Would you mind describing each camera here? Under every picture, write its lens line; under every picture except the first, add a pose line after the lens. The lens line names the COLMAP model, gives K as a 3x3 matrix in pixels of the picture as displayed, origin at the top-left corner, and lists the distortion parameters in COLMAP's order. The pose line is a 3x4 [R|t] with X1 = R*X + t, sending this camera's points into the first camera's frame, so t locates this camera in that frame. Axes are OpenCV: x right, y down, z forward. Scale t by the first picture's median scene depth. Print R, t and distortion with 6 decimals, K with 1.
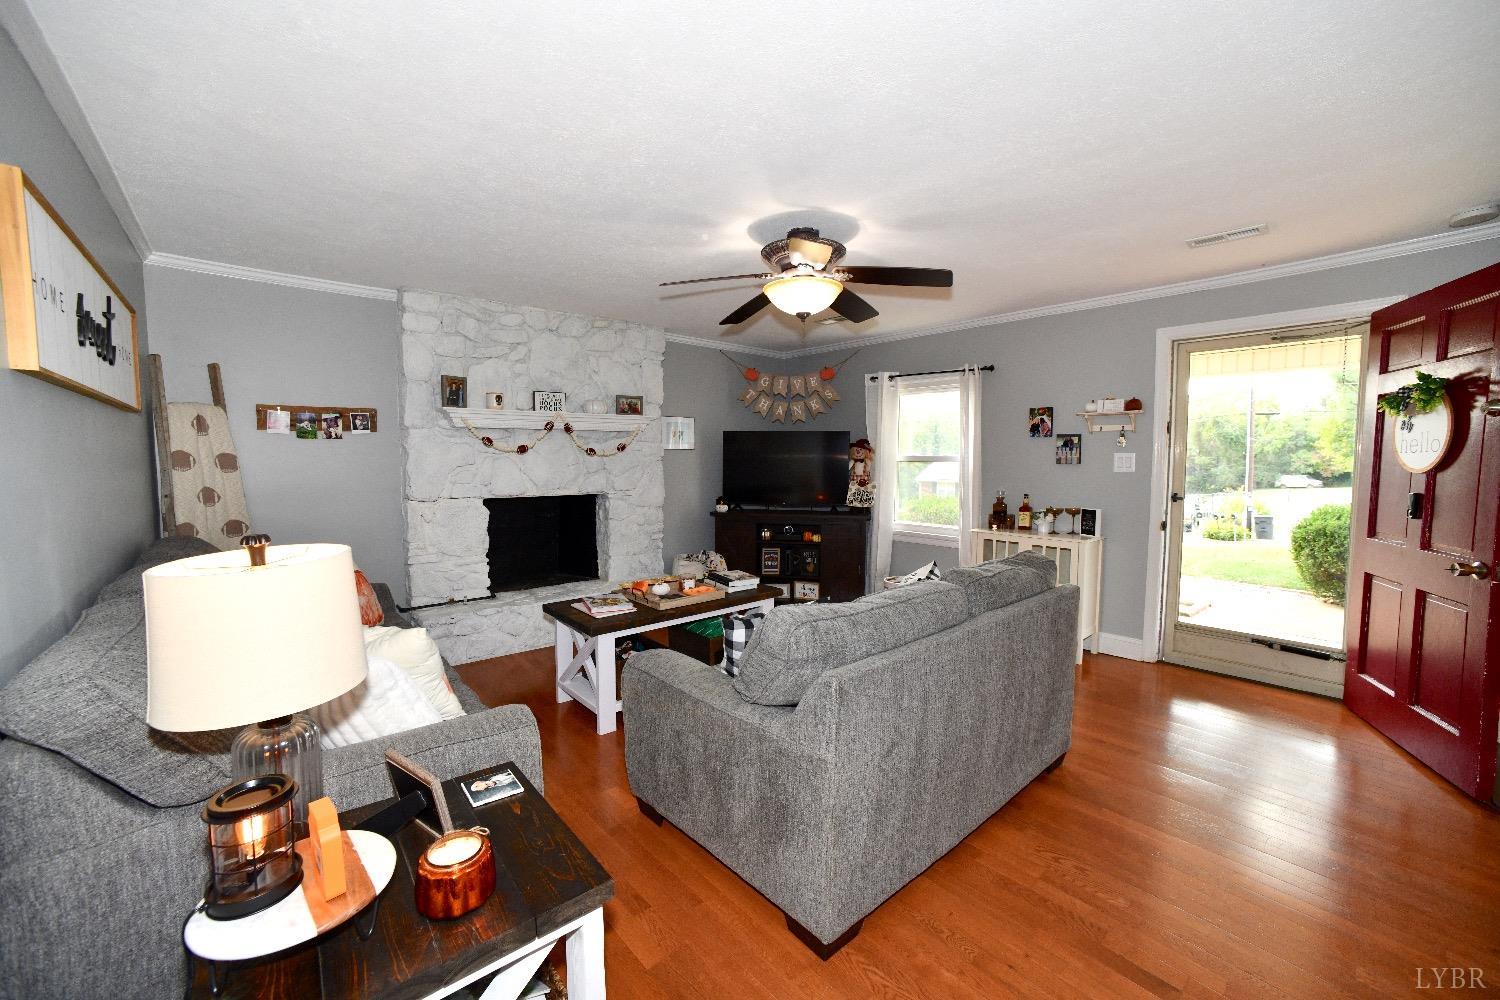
lens RADIAL K [[594.3, 0, 750.5], [0, 594.3, 499.5], [0, 0, 1]] dist [-0.033723, 0.008040]
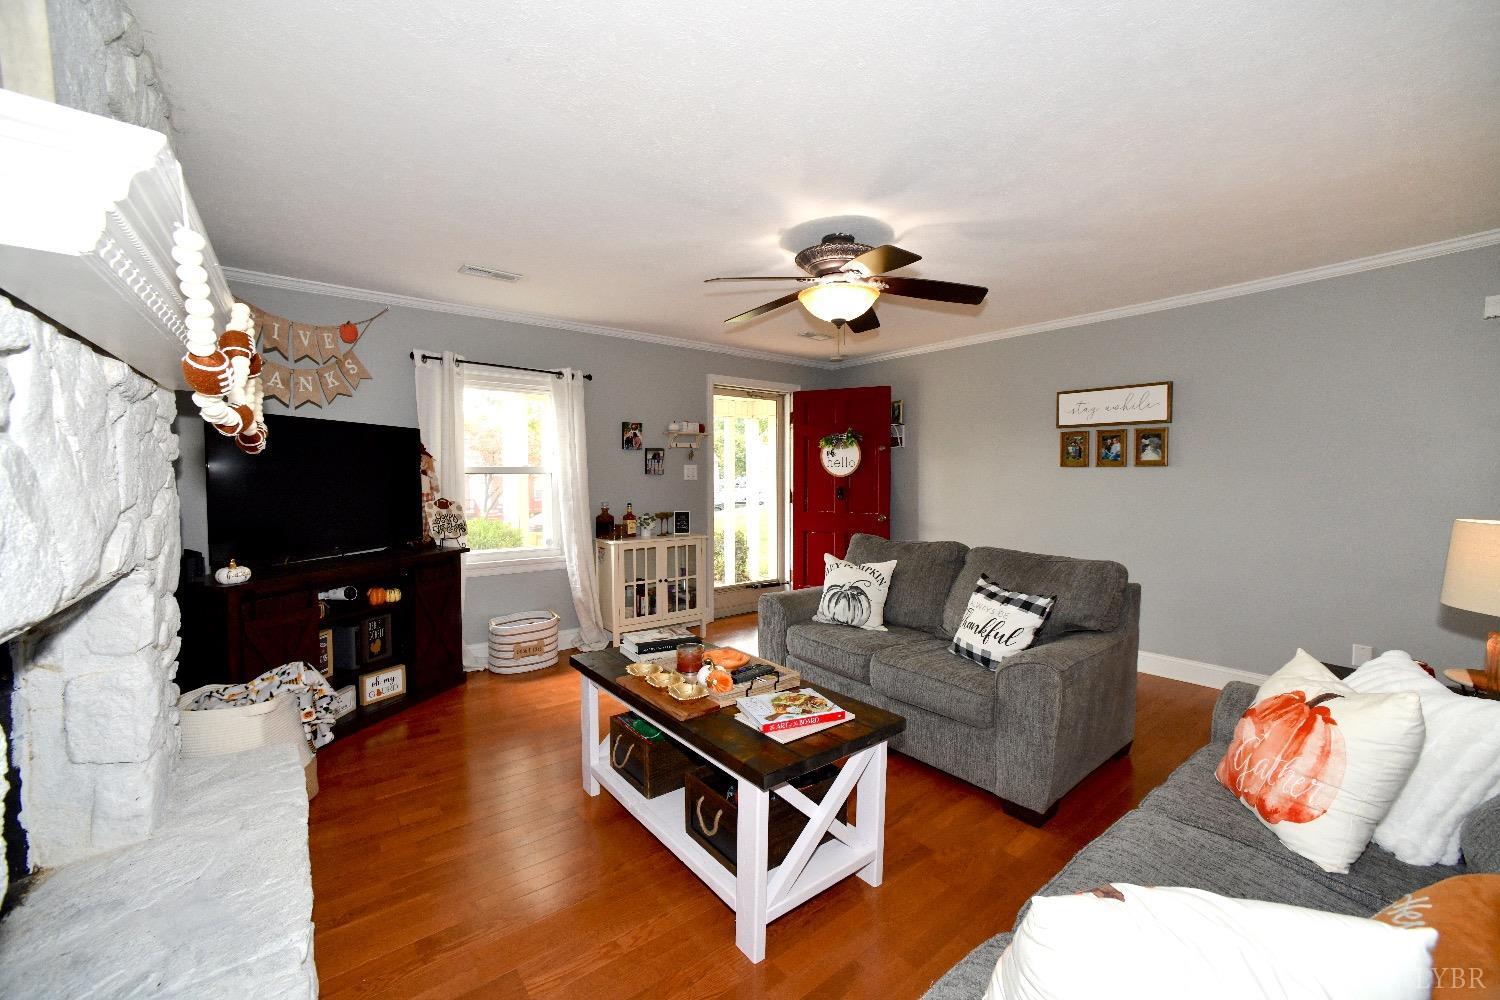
lens RADIAL K [[594.3, 0, 755.5], [0, 594.3, 497.8], [0, 0, 1]] dist [-0.033723, 0.008040]
pose [[0.067239, -0.046040, 0.996674, -0.588531], [0.067701, 0.996843, 0.041481, -0.047494], [-0.995437, 0.064686, 0.070143, 0.699179]]
